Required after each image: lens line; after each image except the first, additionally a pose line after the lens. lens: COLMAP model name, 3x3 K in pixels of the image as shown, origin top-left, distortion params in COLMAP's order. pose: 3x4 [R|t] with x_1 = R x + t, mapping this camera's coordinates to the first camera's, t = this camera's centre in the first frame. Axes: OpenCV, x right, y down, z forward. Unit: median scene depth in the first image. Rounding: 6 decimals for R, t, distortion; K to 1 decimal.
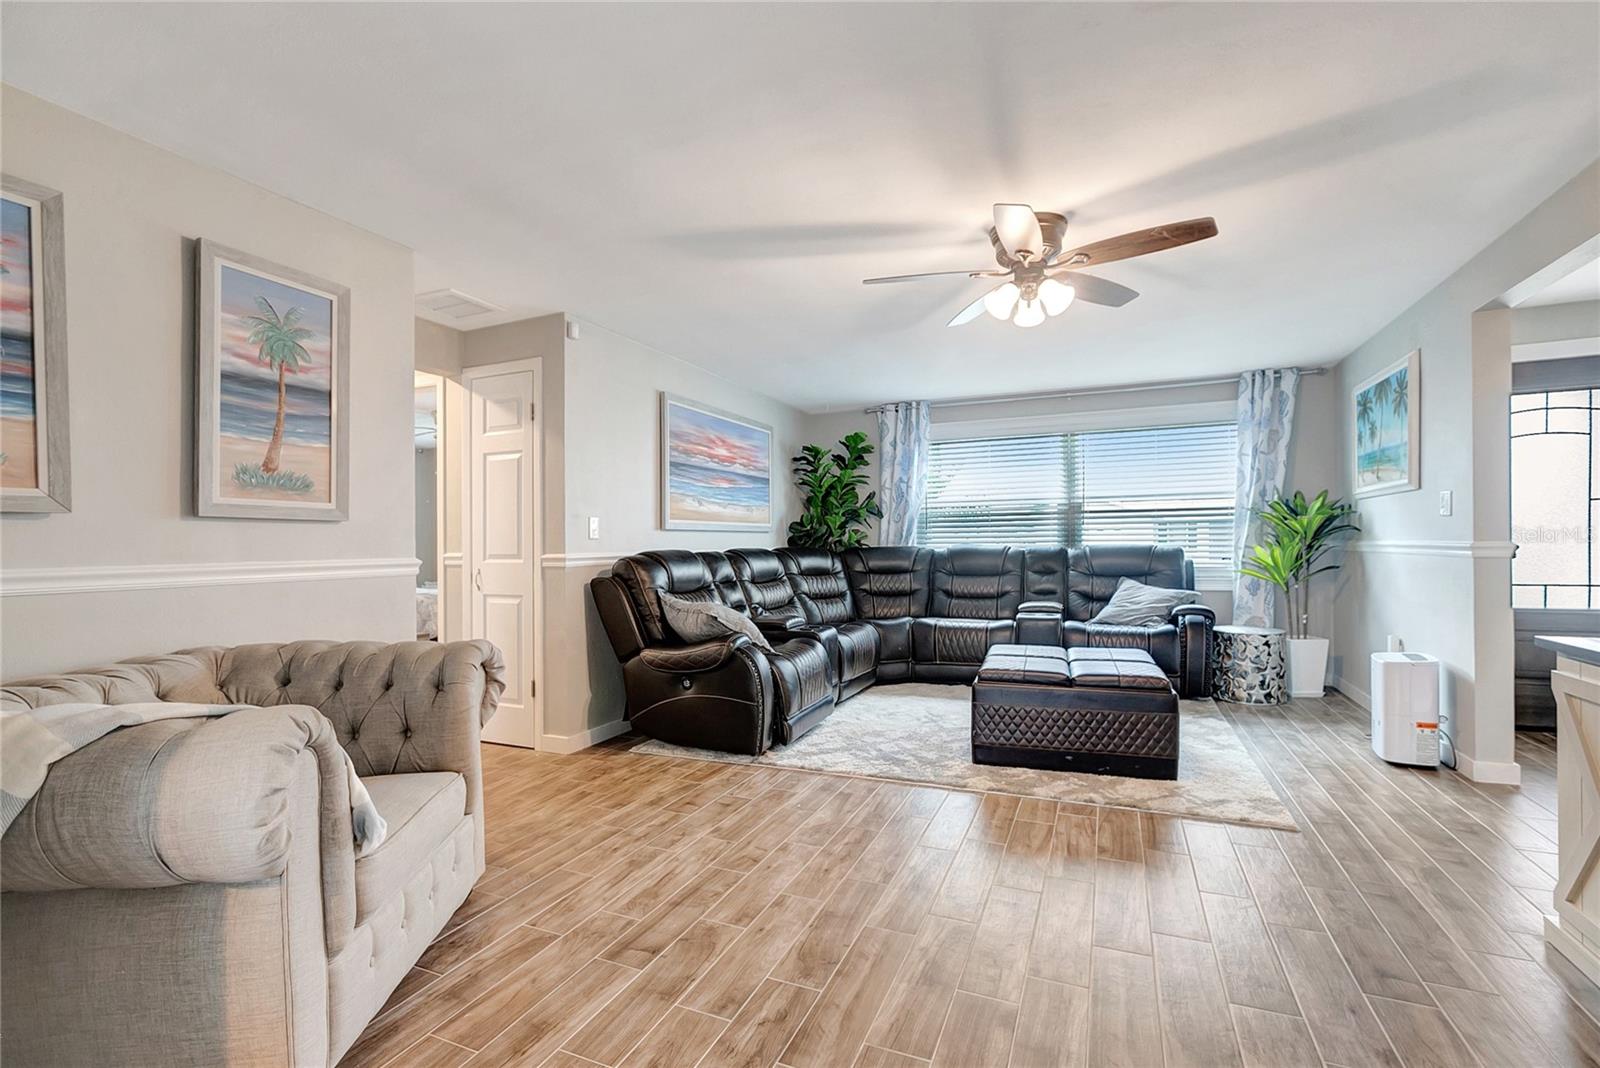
lens RADIAL K [[718.3, 0, 822.7], [0, 718.3, 559.8], [0, 0, 1]] dist [-0.015503, 0.059266]
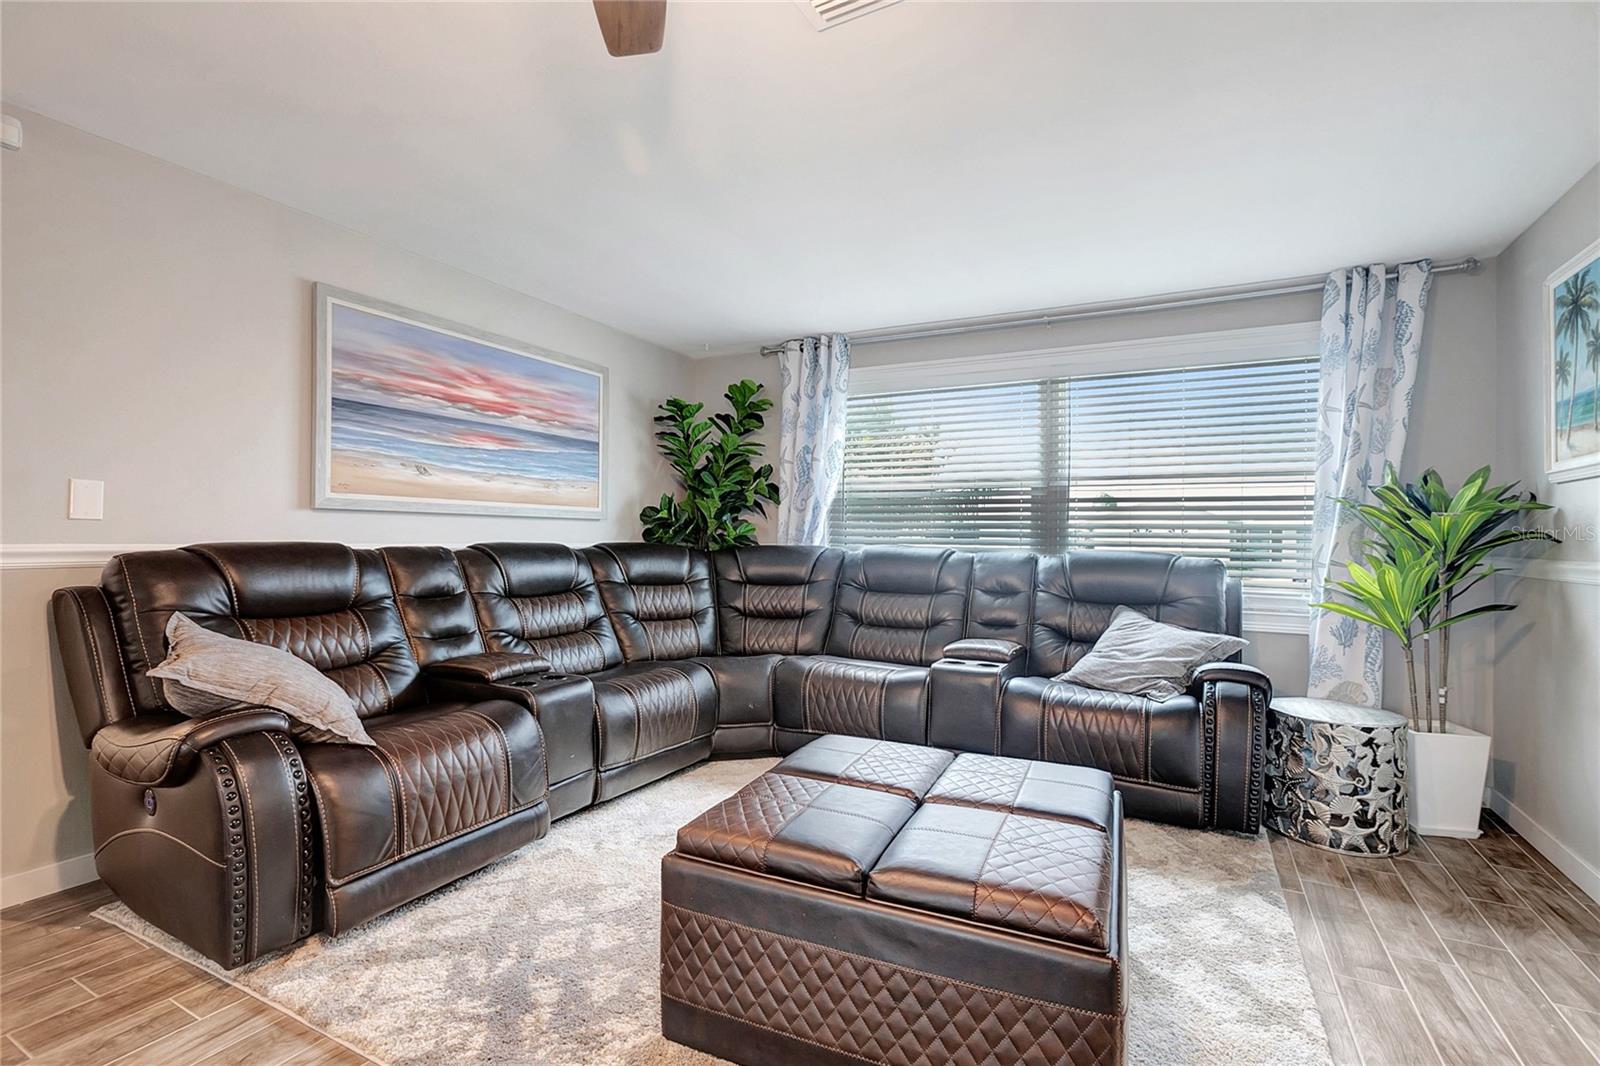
lens RADIAL K [[749.3, 0, 800.0], [0, 749.3, 533.0], [0, 0, 1]] dist [0.000113, 0.022467]
pose [[0.995200, 0.025969, -0.094349, 0.211044], [-0.028589, 0.999239, -0.026522, -0.014155], [0.093588, 0.029092, 0.995186, 0.342892]]
